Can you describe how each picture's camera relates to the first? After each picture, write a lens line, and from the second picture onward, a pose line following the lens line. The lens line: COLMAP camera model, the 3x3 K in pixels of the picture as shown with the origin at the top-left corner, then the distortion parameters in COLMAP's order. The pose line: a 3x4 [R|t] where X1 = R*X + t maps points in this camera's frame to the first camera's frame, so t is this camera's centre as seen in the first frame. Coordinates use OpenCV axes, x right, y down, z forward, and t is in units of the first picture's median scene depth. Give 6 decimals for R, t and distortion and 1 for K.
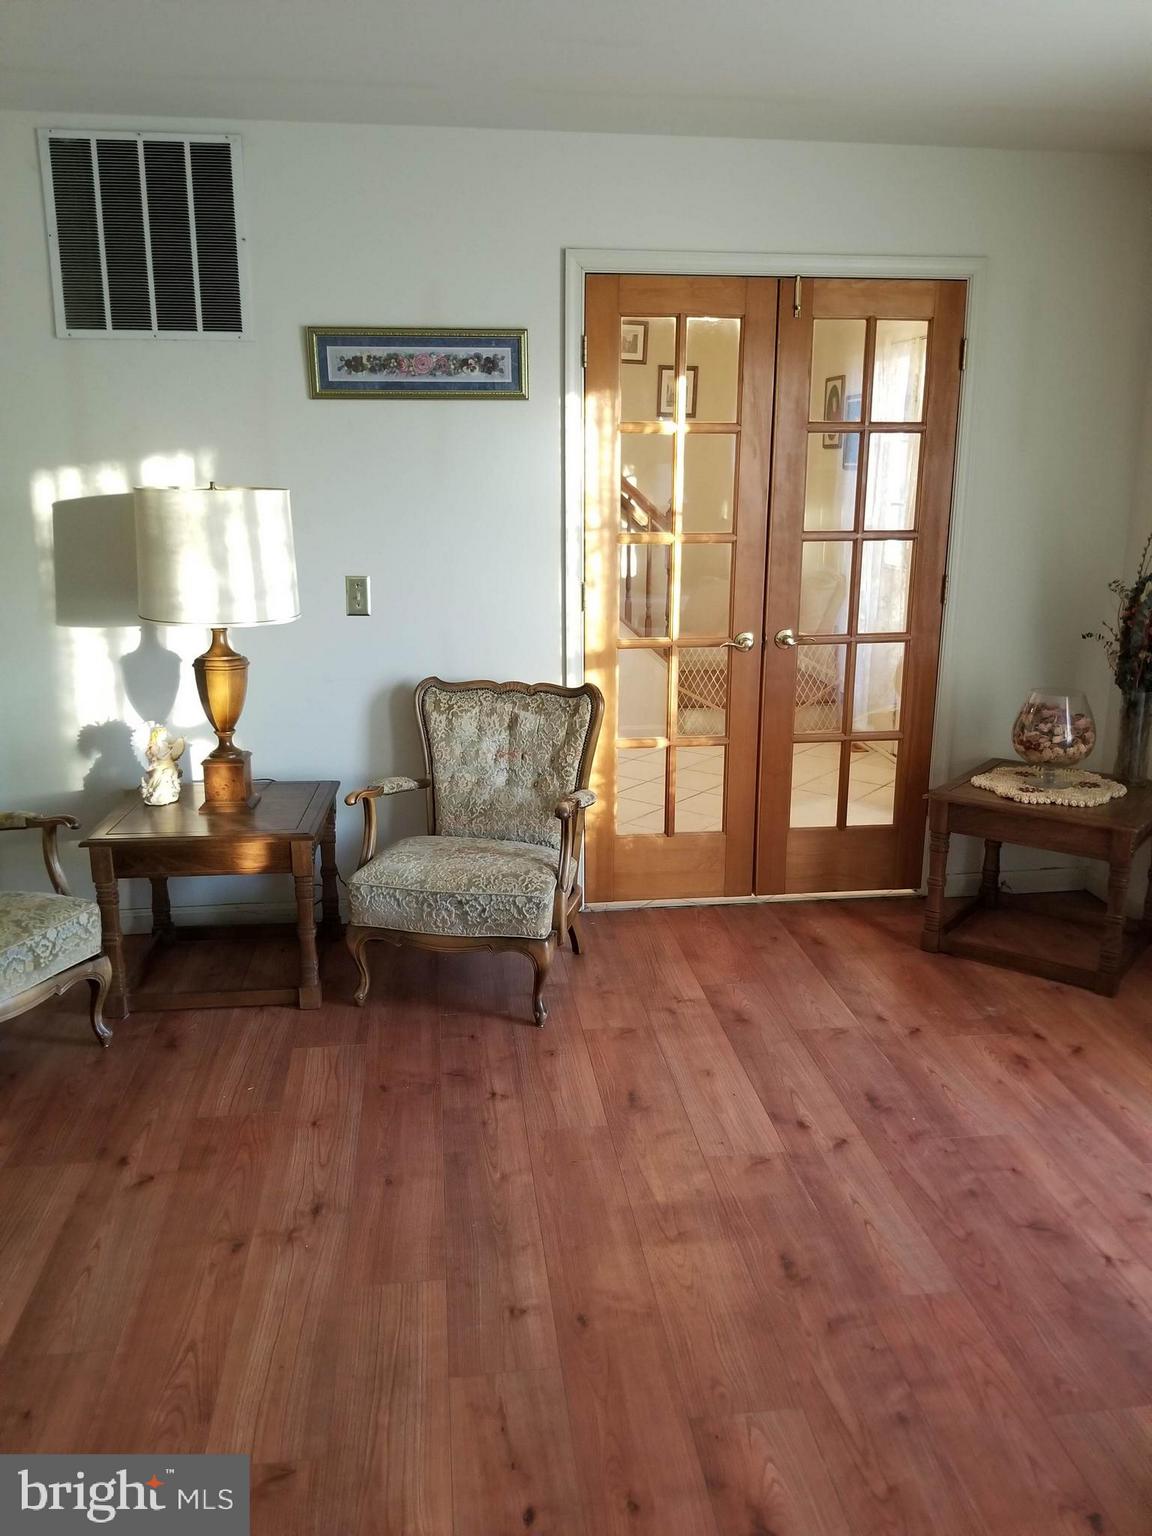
lens RADIAL K [[1197.5, 0, 578.9], [0, 1197.5, 775.9], [0, 0, 1]] dist [0.111307, -0.214971]
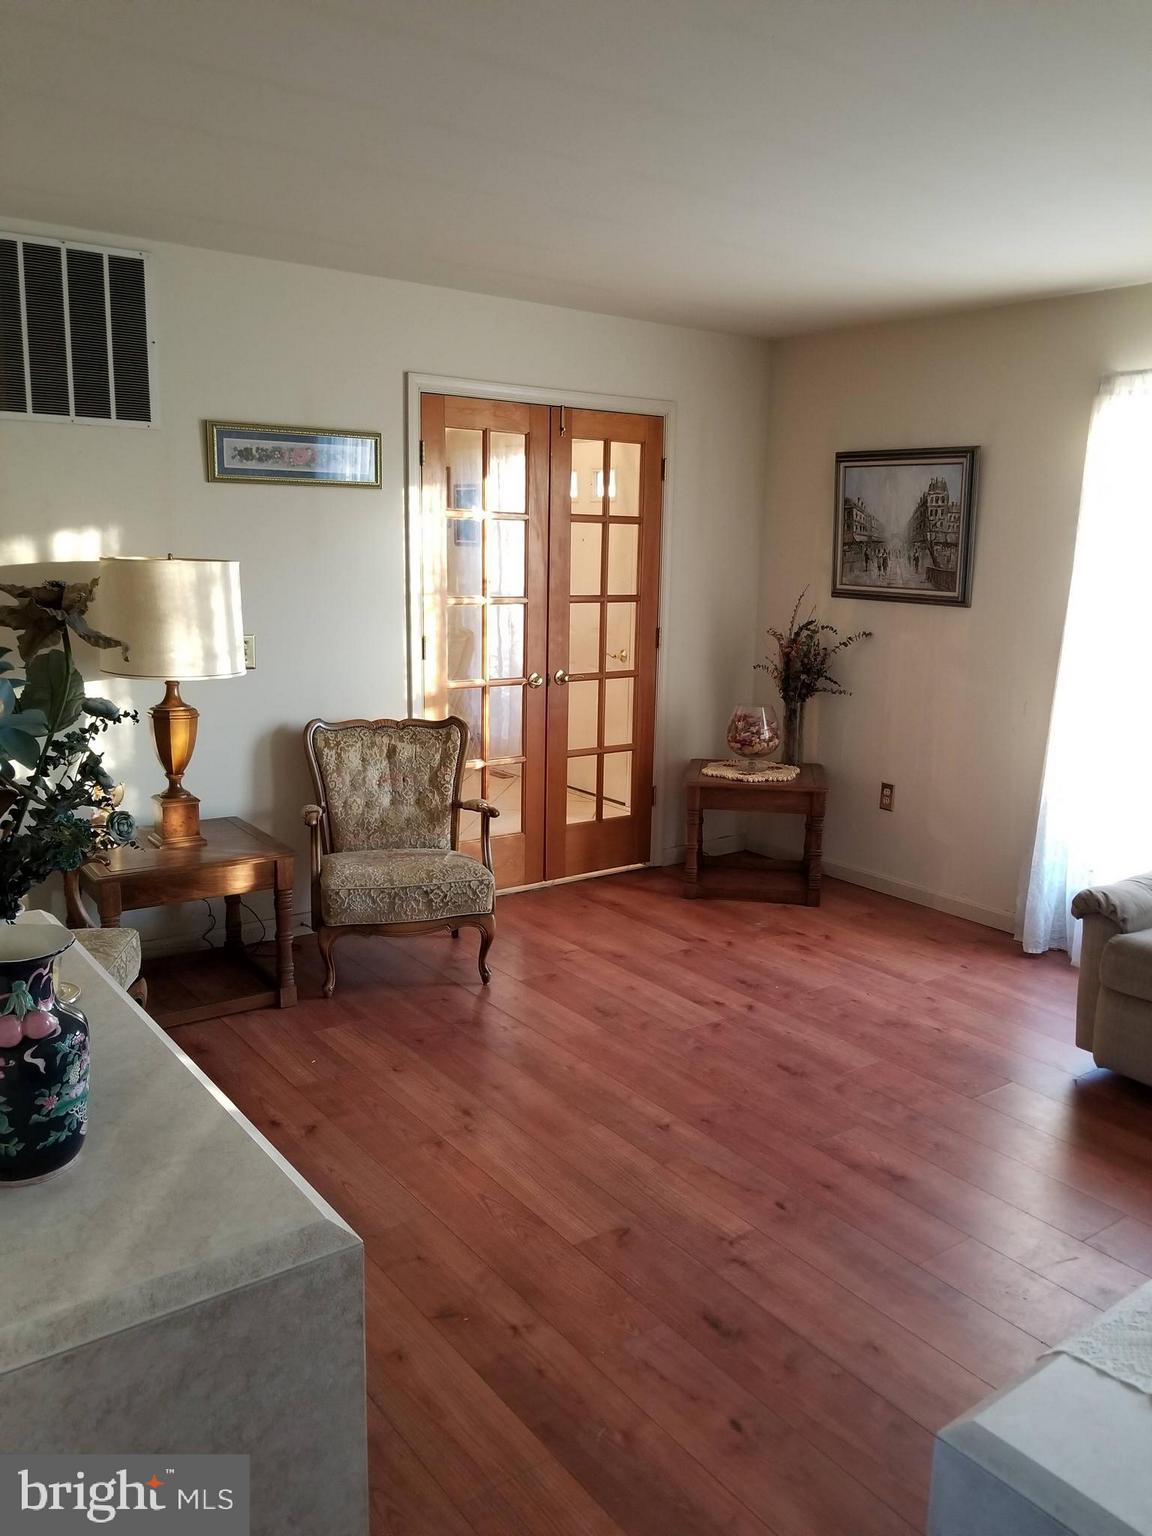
lens RADIAL K [[1193.8, 0, 584.2], [0, 1193.8, 780.3], [0, 0, 1]] dist [0.116255, -0.246328]
pose [[0.872366, -0.080319, 0.482210, -0.486249], [0.104439, 0.994257, -0.023333, 0.032724], [-0.477567, 0.070717, 0.875745, -0.149006]]
